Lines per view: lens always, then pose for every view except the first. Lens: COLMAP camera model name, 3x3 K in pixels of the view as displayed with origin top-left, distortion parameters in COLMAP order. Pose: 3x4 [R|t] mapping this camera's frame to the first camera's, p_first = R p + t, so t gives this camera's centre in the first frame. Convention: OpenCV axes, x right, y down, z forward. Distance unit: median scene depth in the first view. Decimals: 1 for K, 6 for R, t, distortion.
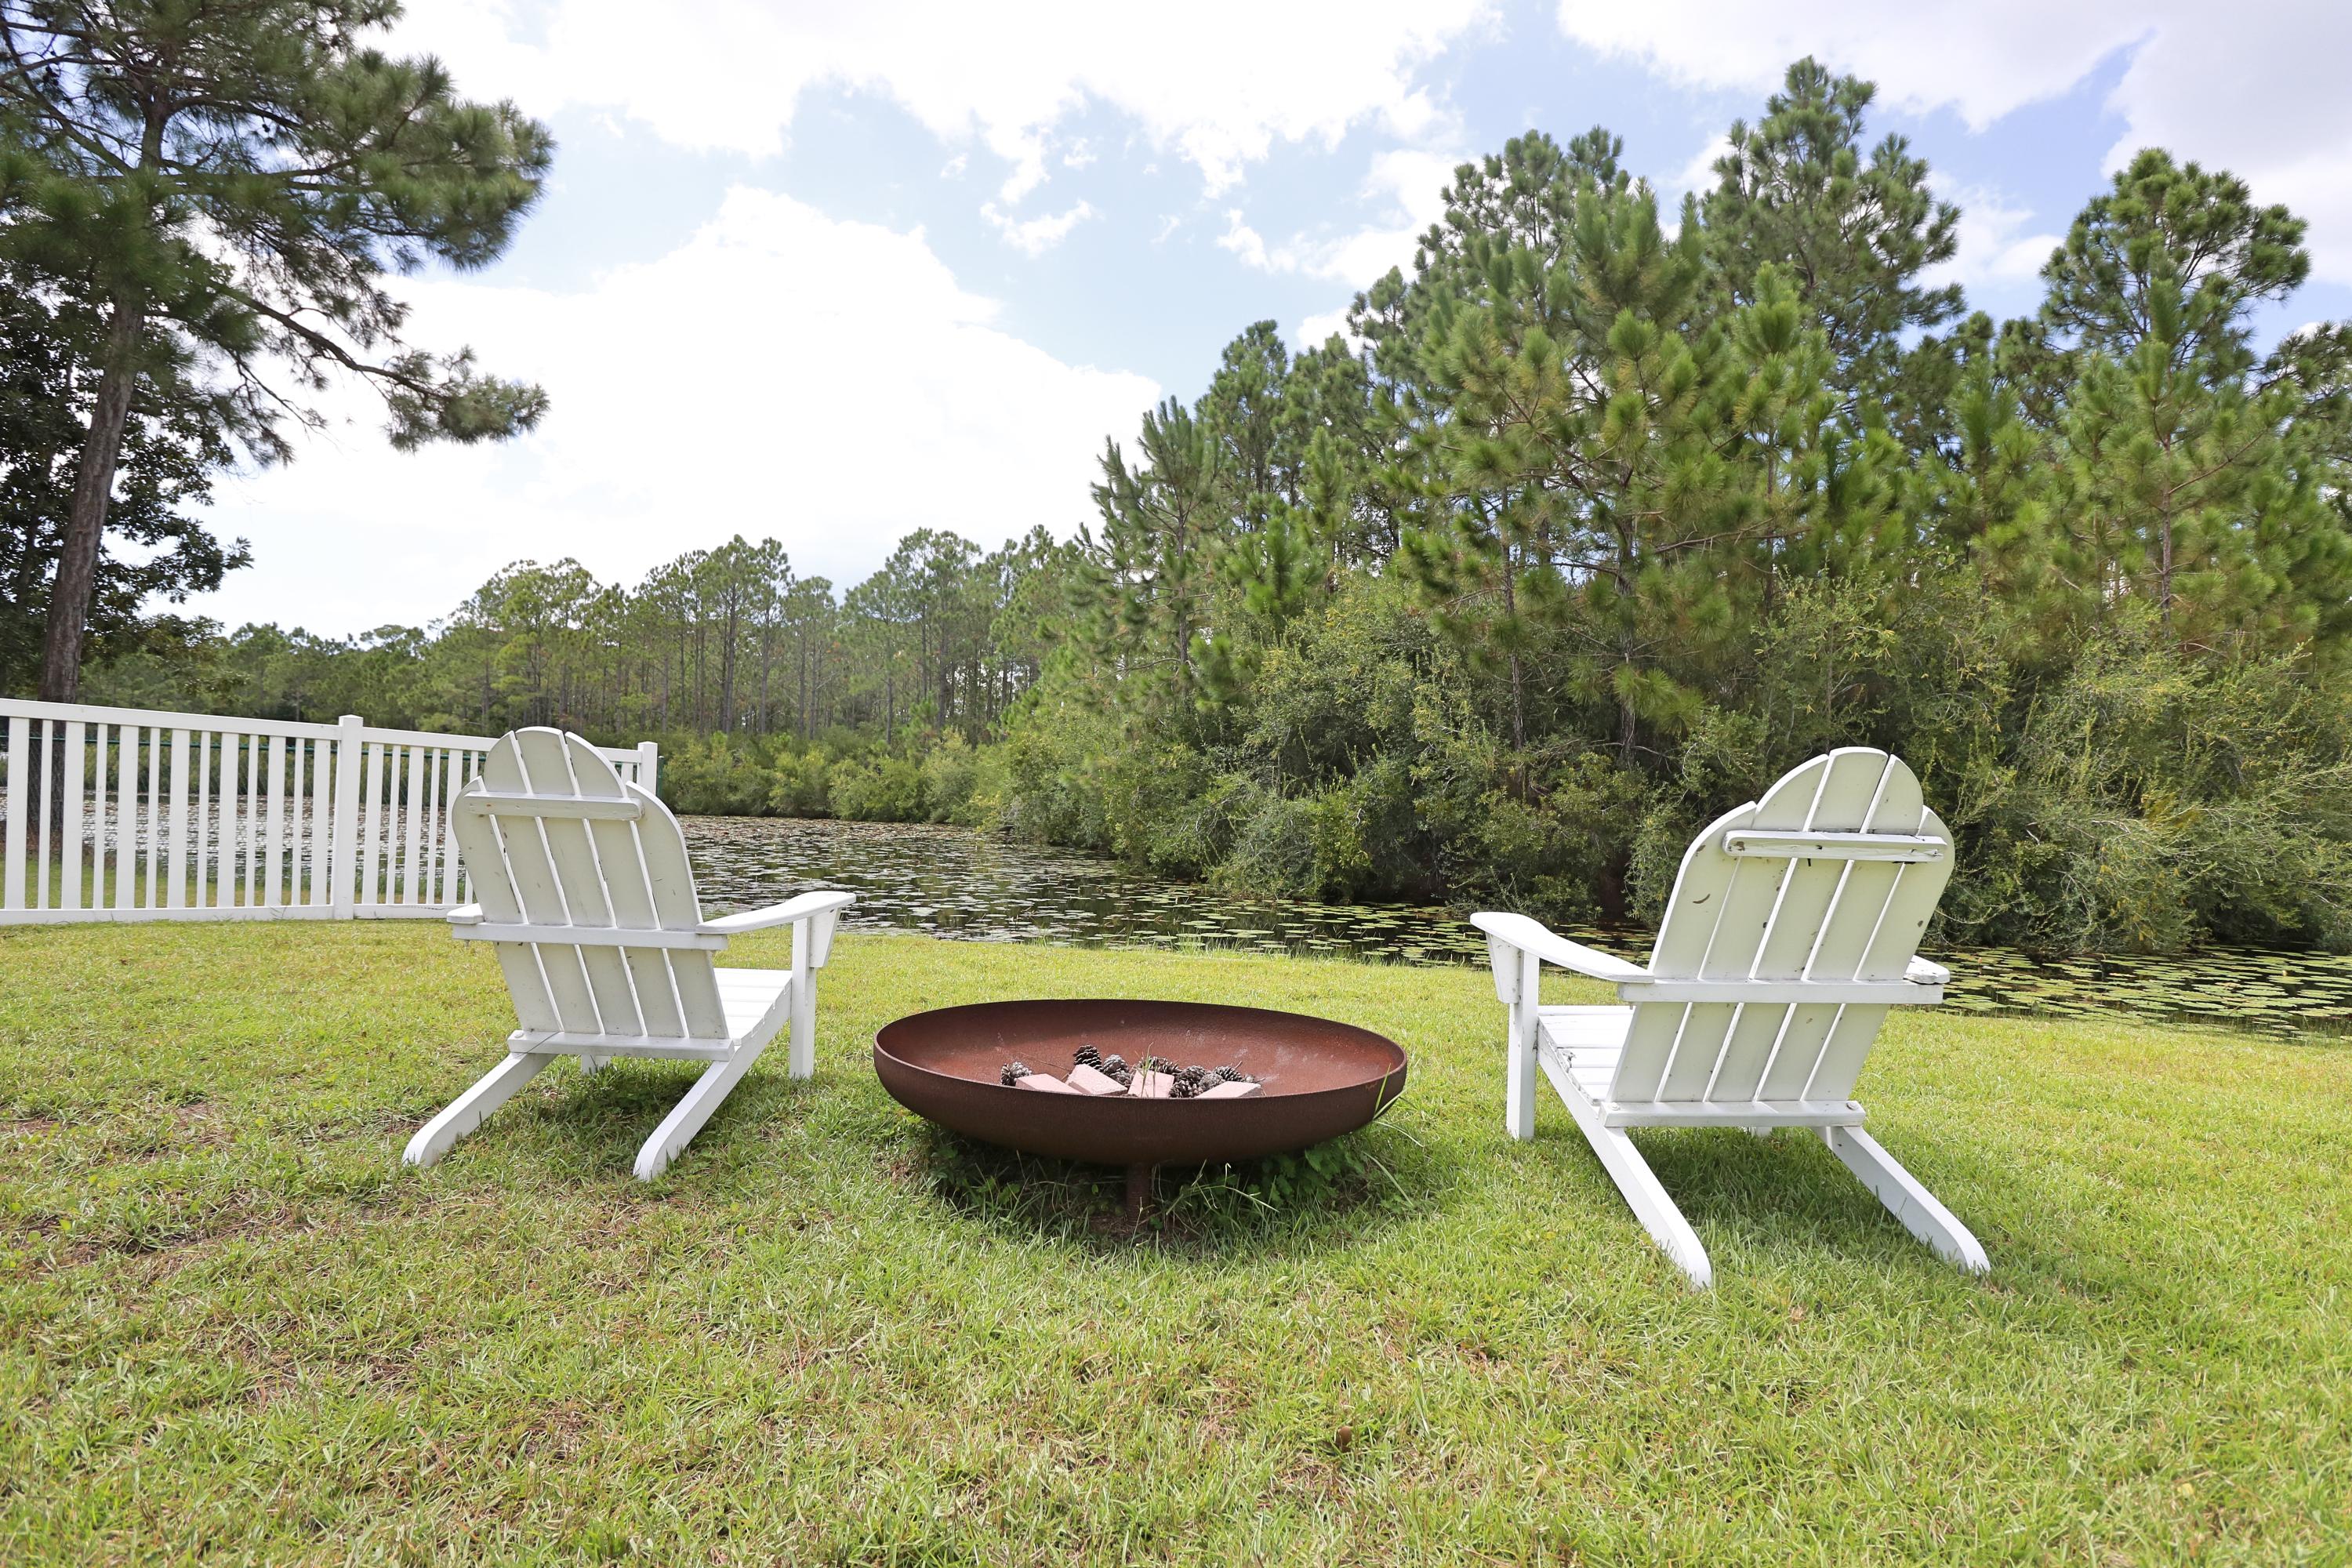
lens RADIAL K [[1183.2, 0, 1169.5], [0, 1183.2, 773.9], [0, 0, 1]] dist [0.001543, -0.009316]
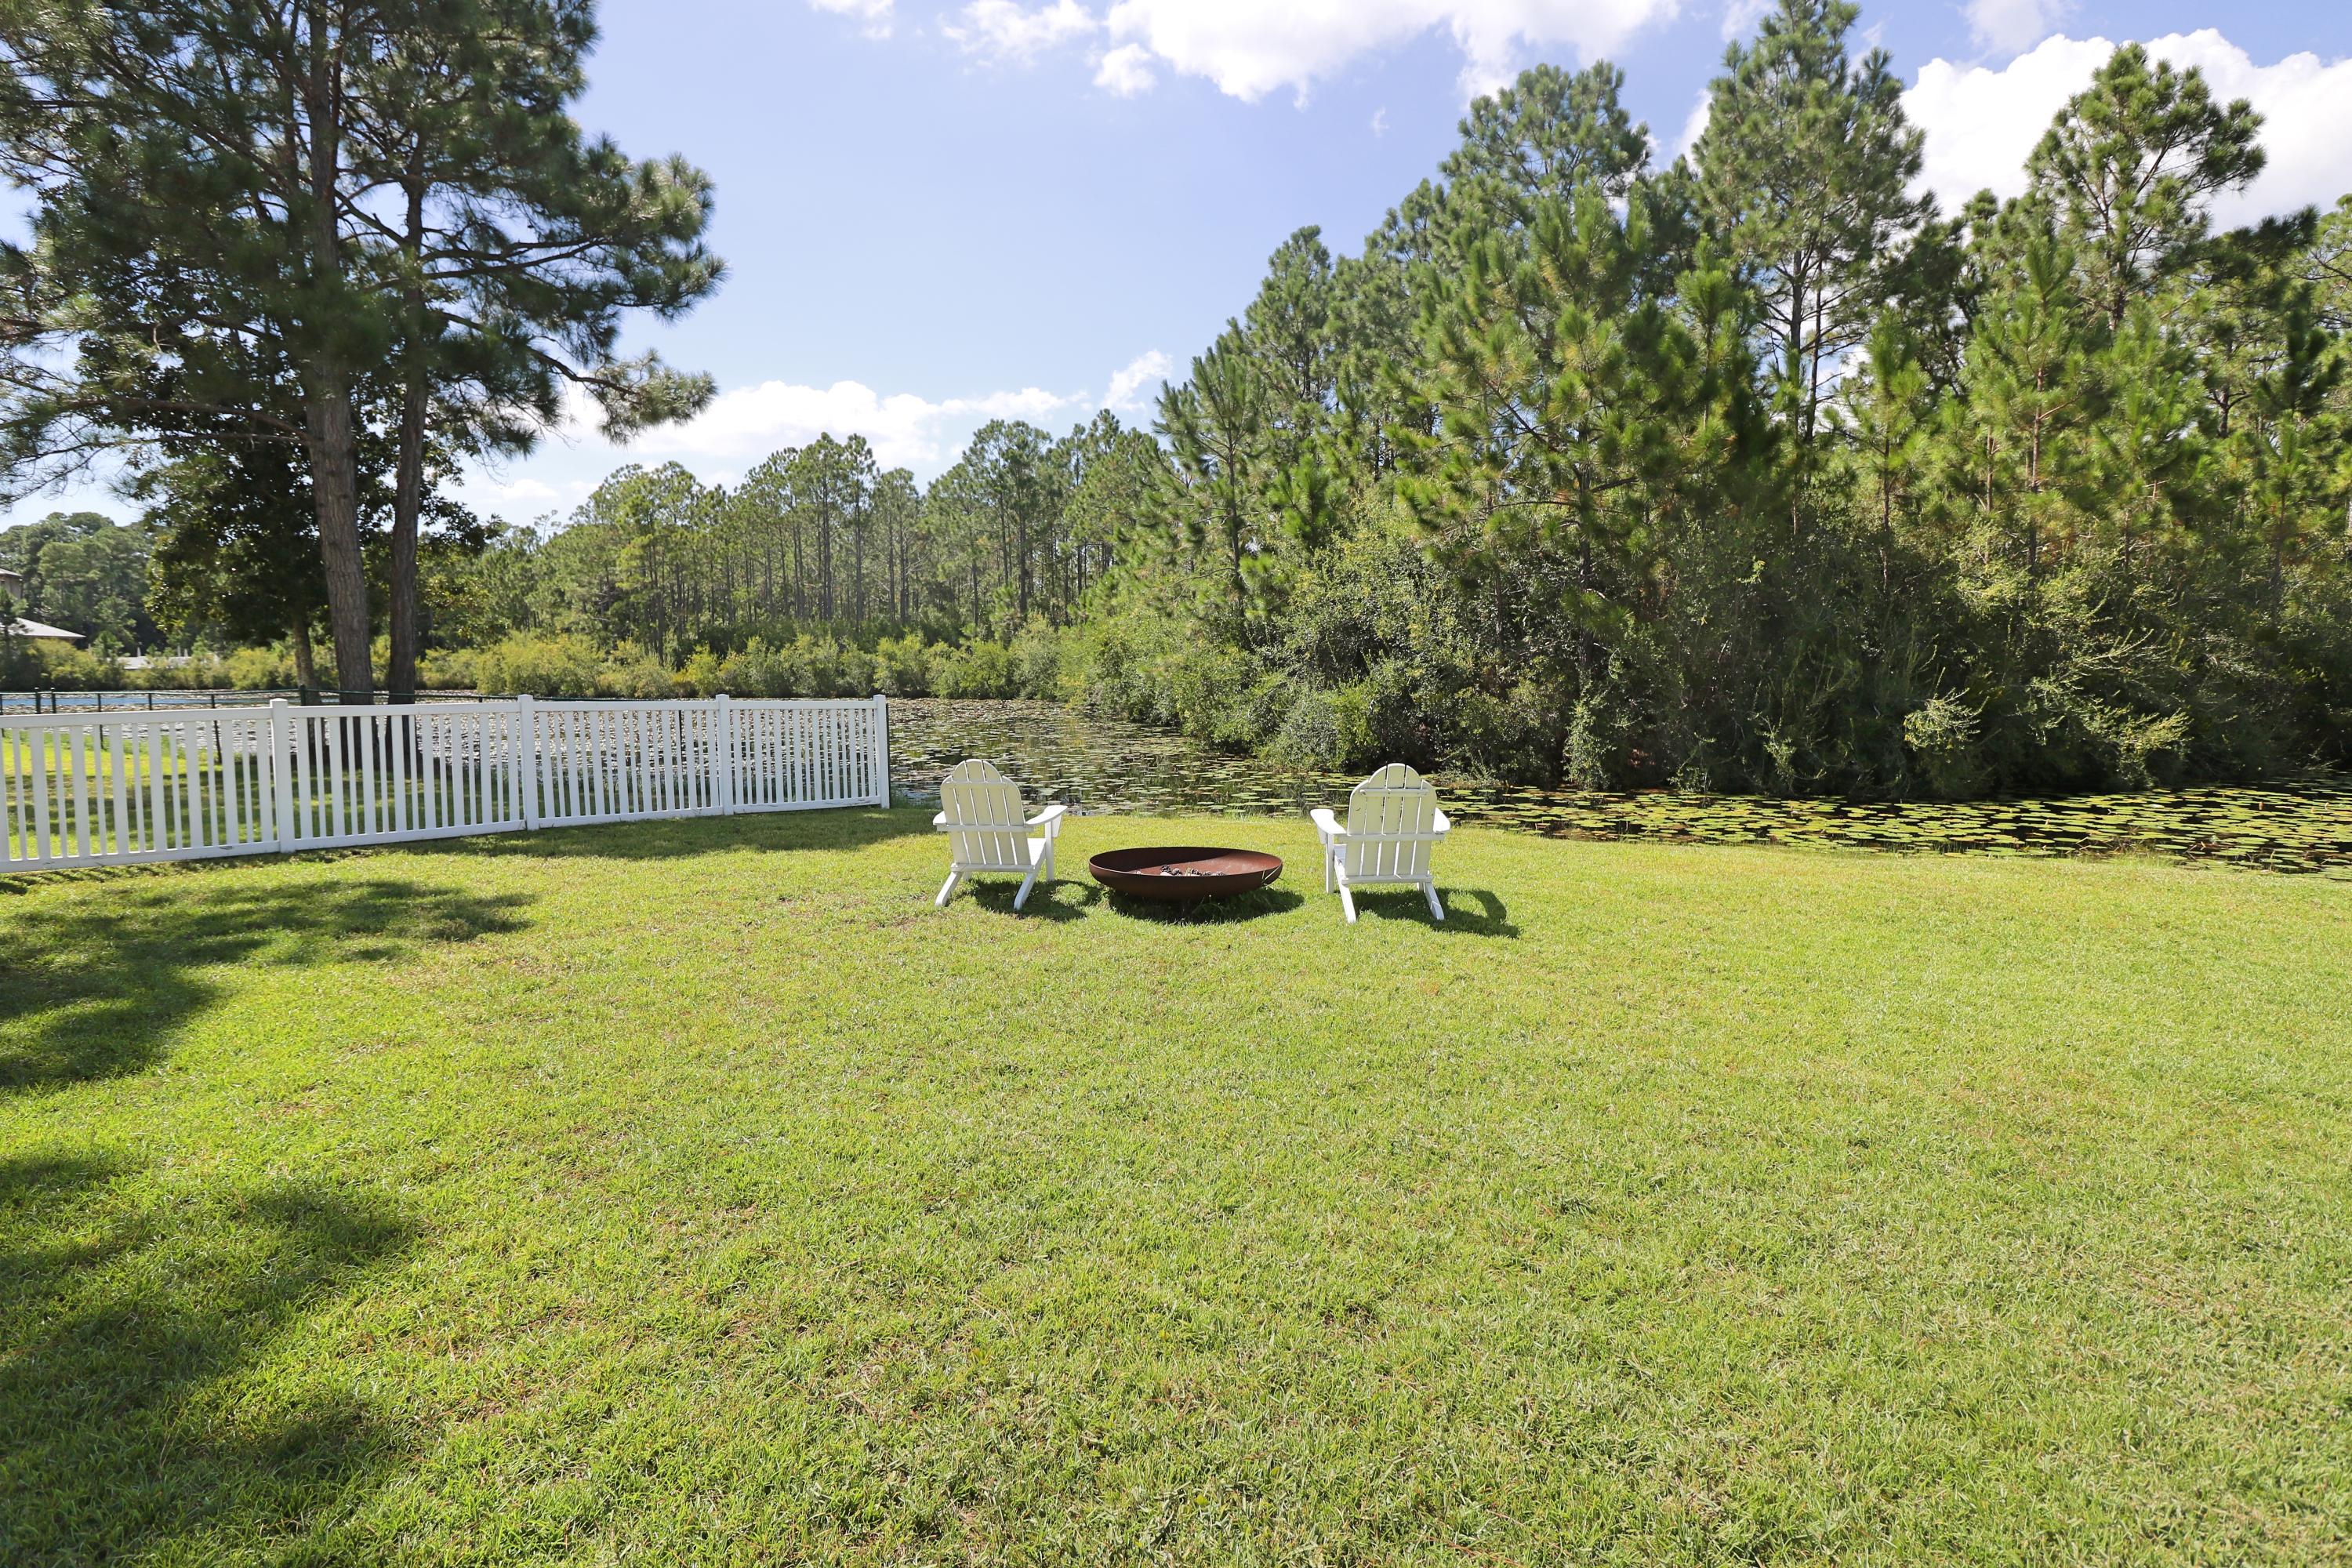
lens RADIAL K [[1183.2, 0, 1167.4], [0, 1183.2, 786.3], [0, 0, 1]] dist [0.001543, -0.009316]
pose [[0.997299, -0.029048, -0.067465, 0.015753], [0.037710, 0.990679, 0.130893, -0.038275], [0.063034, -0.133084, 0.989098, -0.212006]]
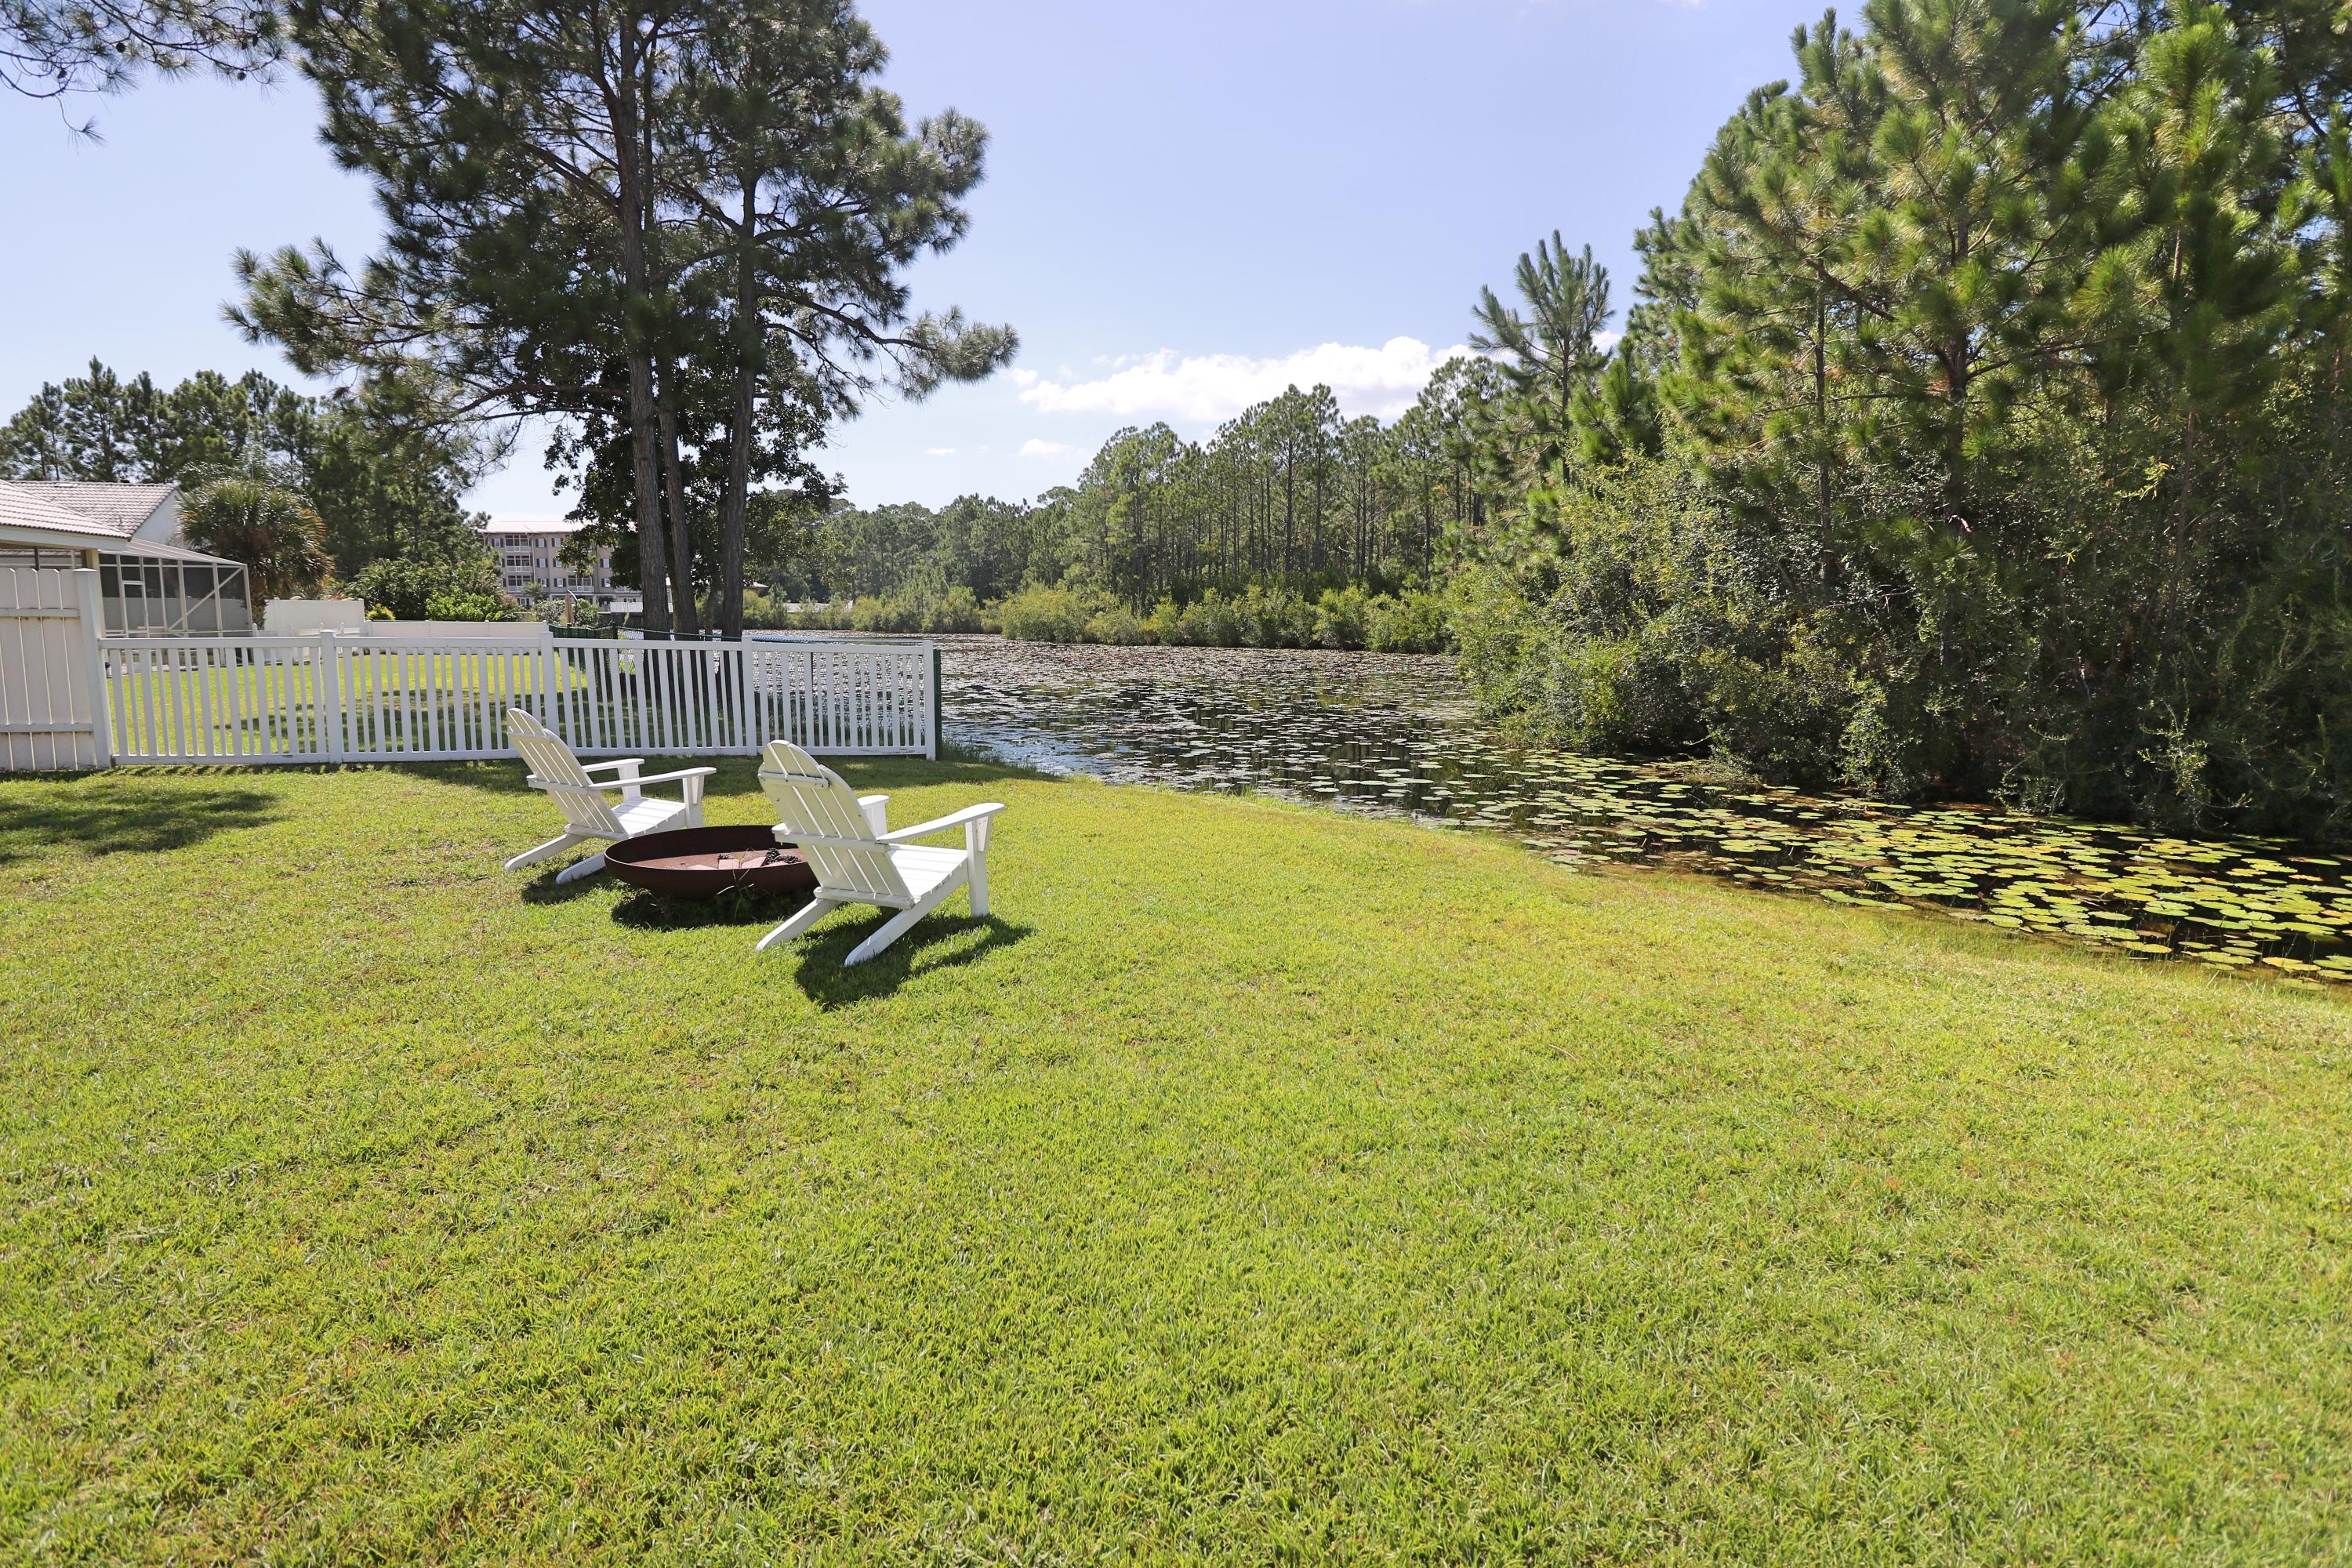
lens RADIAL K [[1183.2, 0, 1167.3], [0, 1183.2, 765.6], [0, 0, 1]] dist [0.001543, -0.009316]
pose [[0.866616, 0.039069, -0.497443, 0.227390], [0.033203, 0.990205, 0.135615, -0.024350], [0.497869, -0.134043, 0.856831, -0.059304]]
